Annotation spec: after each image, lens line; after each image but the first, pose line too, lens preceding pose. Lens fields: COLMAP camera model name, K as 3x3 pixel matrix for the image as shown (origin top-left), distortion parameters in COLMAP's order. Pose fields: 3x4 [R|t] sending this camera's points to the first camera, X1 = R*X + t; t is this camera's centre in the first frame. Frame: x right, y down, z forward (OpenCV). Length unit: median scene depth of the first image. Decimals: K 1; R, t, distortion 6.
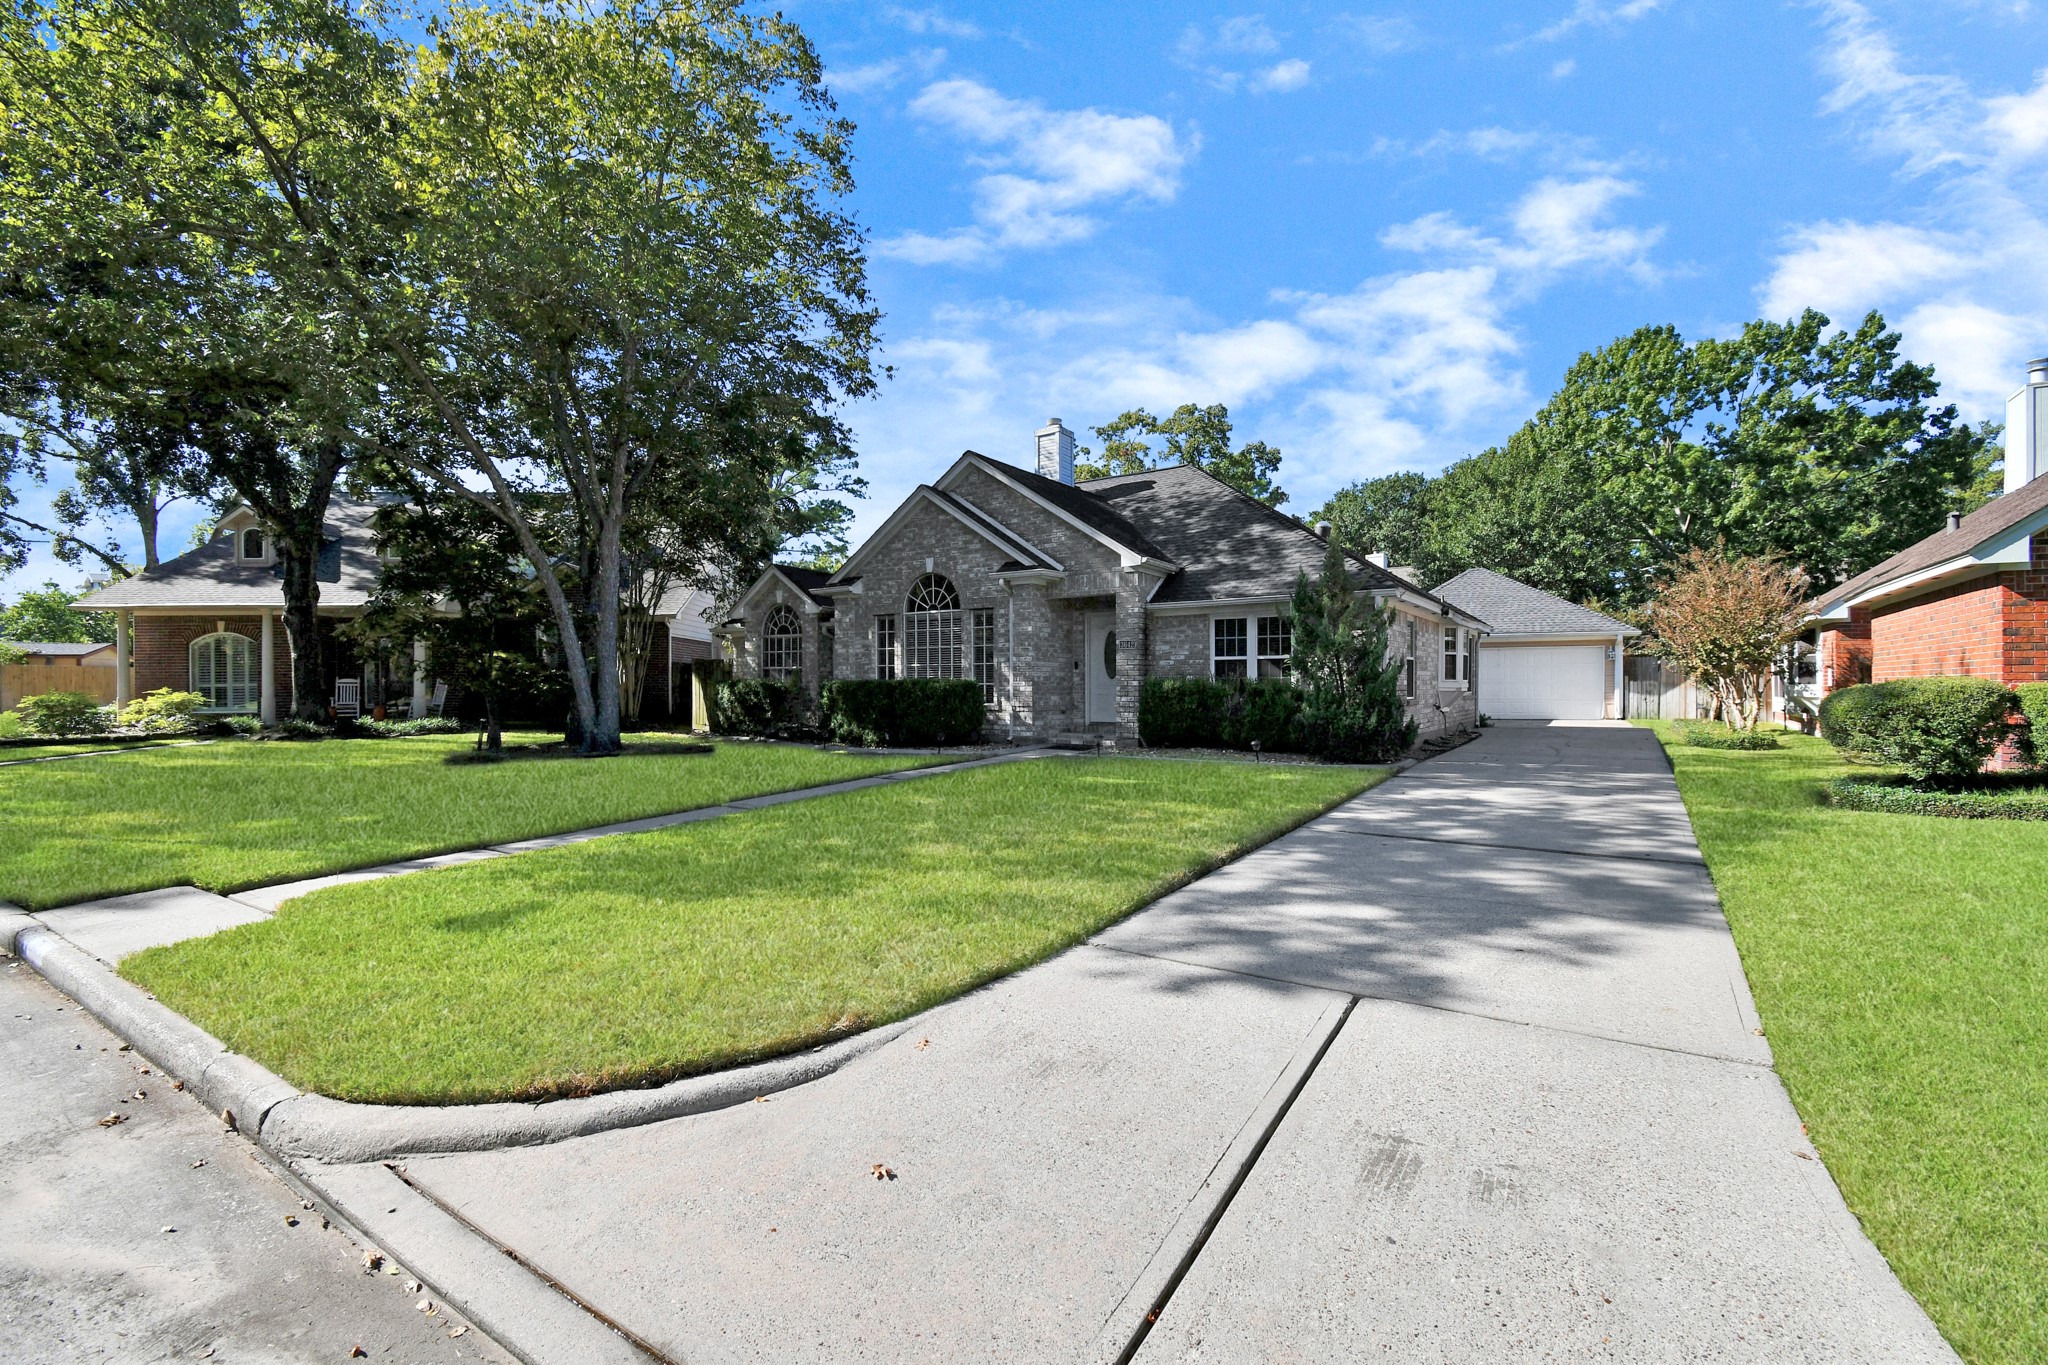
lens RADIAL K [[900.6, 0, 1012.9], [0, 900.6, 682.8], [0, 0, 1]] dist [0.015197, -0.022085]
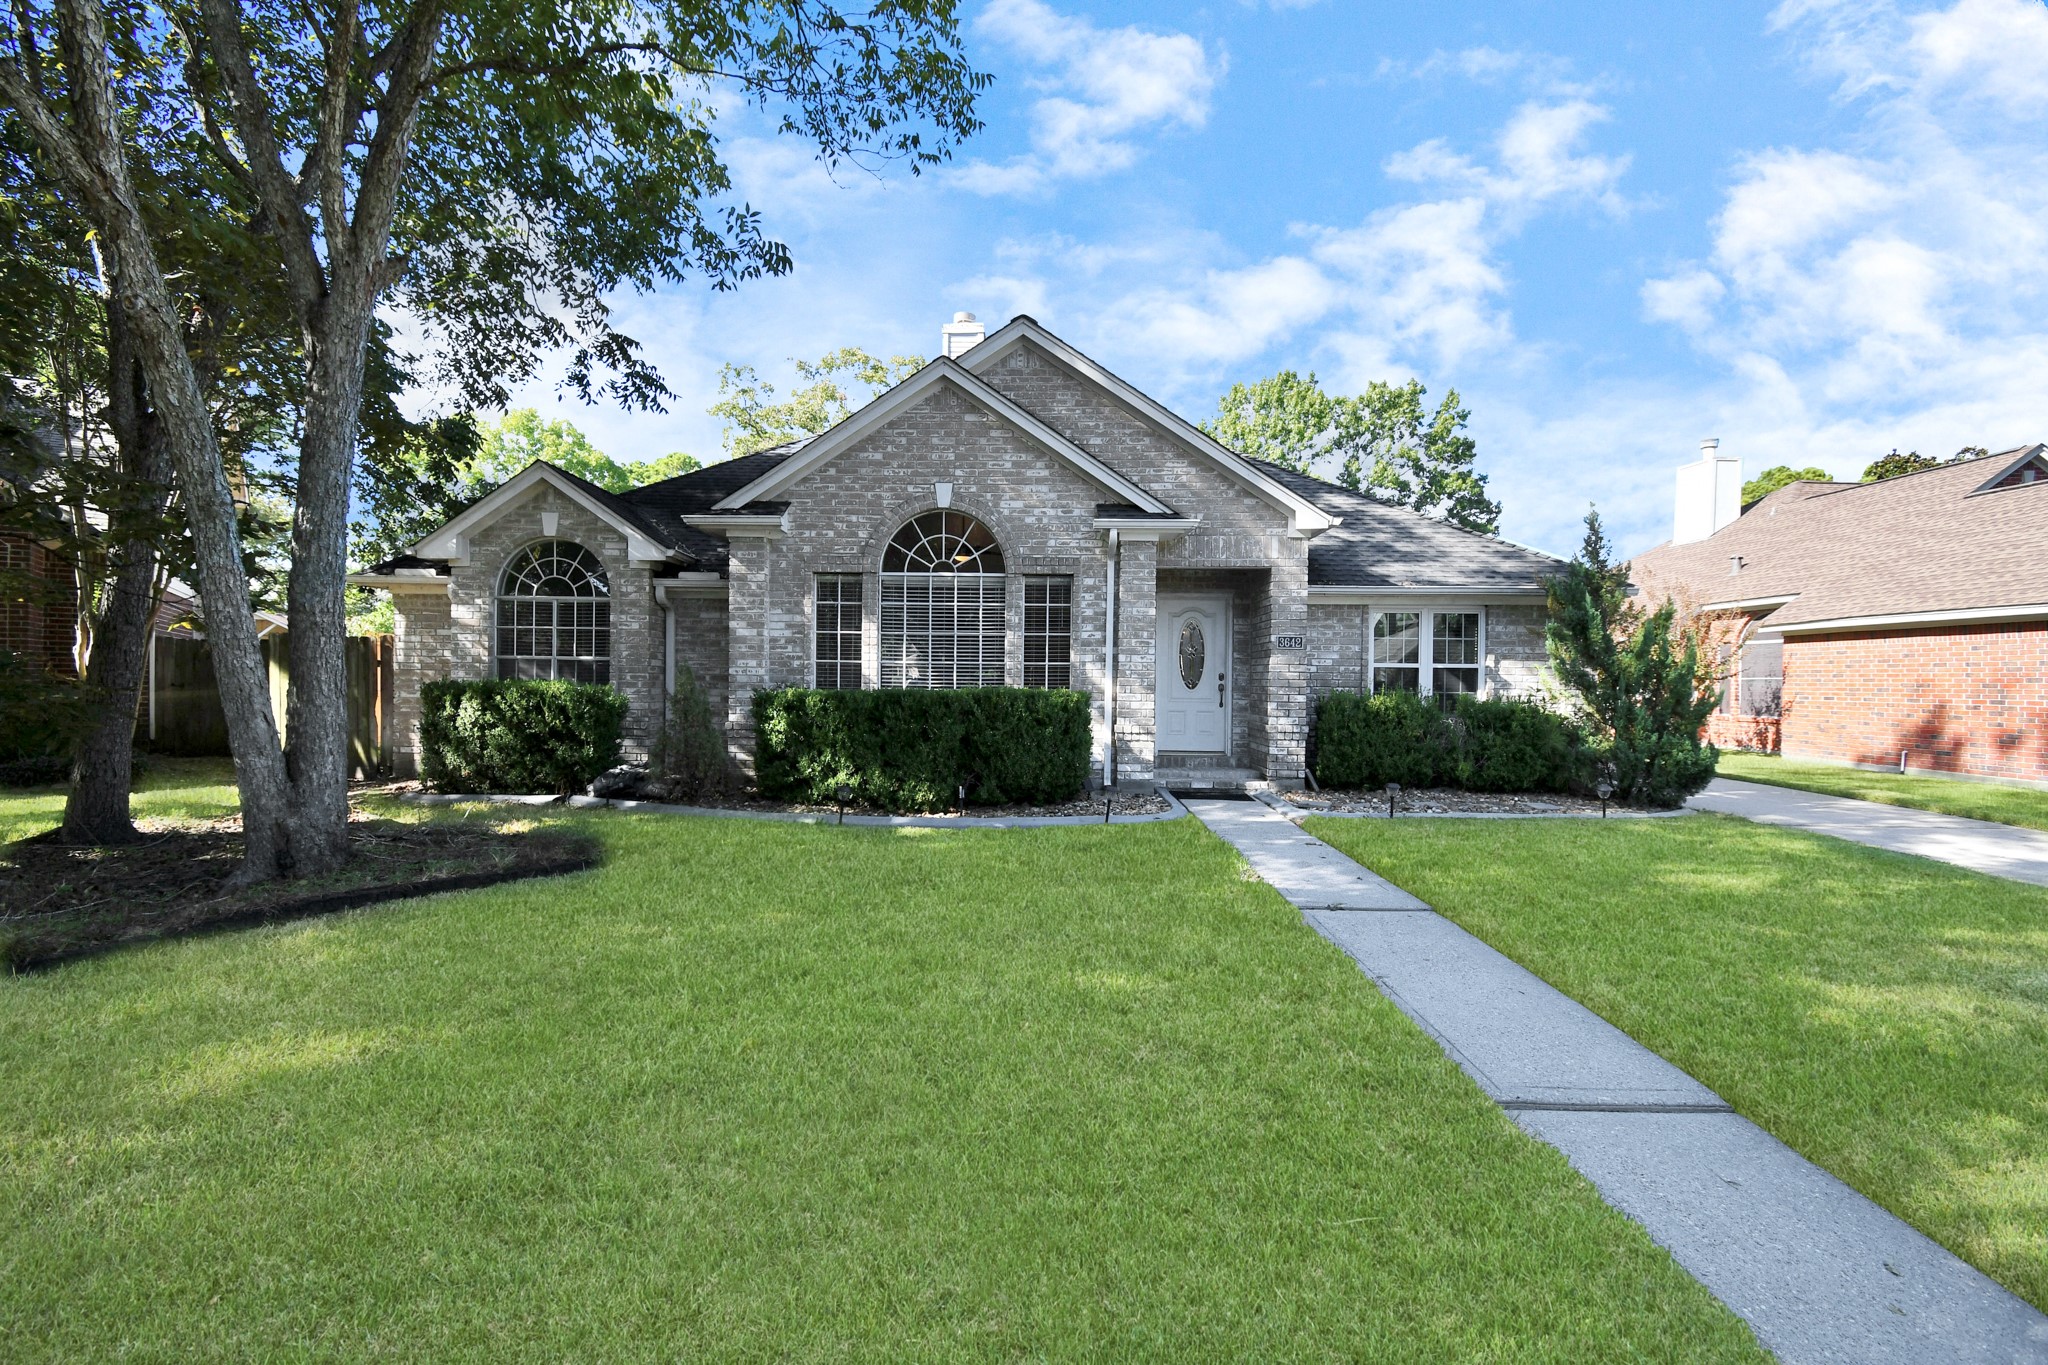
lens RADIAL K [[900.6, 0, 1012.9], [0, 900.6, 682.8], [0, 0, 1]] dist [0.015197, -0.022085]
pose [[0.837508, 0.010315, 0.546327, -0.371515], [-0.015193, 0.999875, 0.004412, -0.009742], [-0.546213, -0.011995, 0.837560, 0.465003]]
